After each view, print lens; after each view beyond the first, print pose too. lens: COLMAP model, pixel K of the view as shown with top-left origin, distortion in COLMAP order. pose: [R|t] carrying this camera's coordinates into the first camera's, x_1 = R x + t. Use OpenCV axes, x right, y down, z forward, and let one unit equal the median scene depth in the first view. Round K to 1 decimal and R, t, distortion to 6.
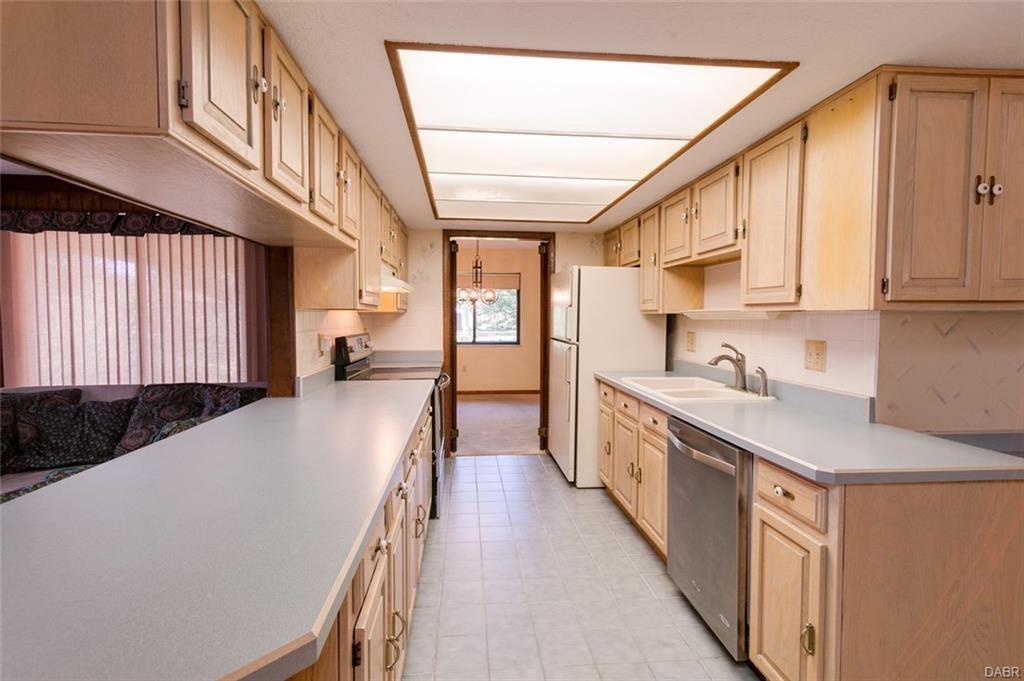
lens RADIAL K [[477.3, 0, 508.9], [0, 477.3, 333.9], [0, 0, 1]] dist [0.013761, -0.001823]
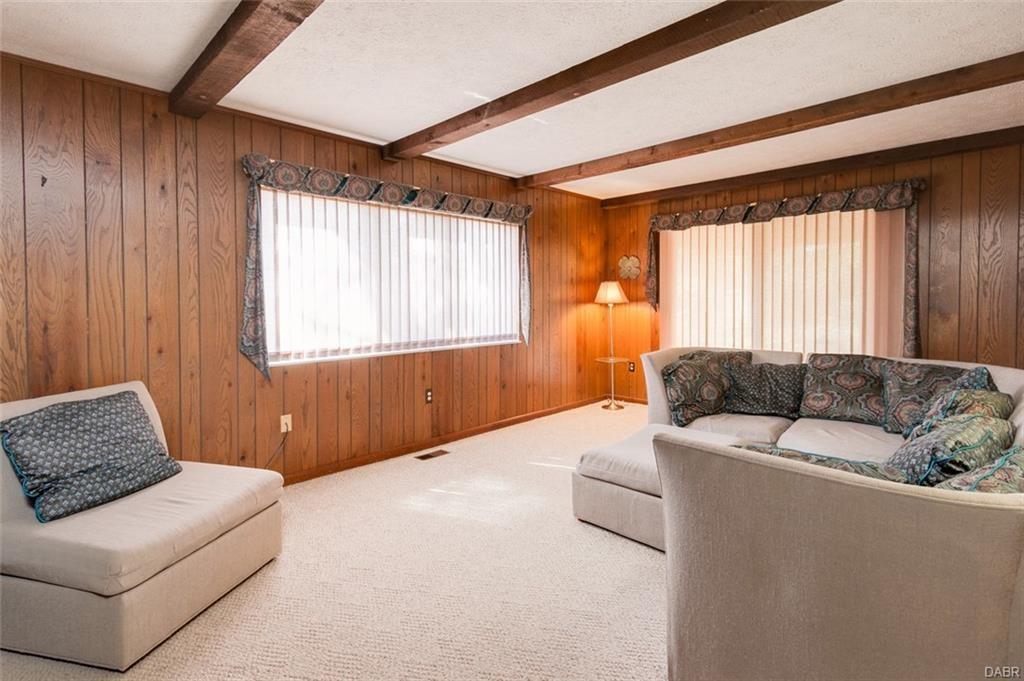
lens RADIAL K [[477.3, 0, 488.5], [0, 477.3, 309.8], [0, 0, 1]] dist [0.013761, -0.001823]
pose [[0.646202, 0.008769, -0.763116, -0.392482], [-0.025734, 0.999616, -0.010305, 0.037471], [0.762733, 0.026297, 0.646179, -0.255787]]
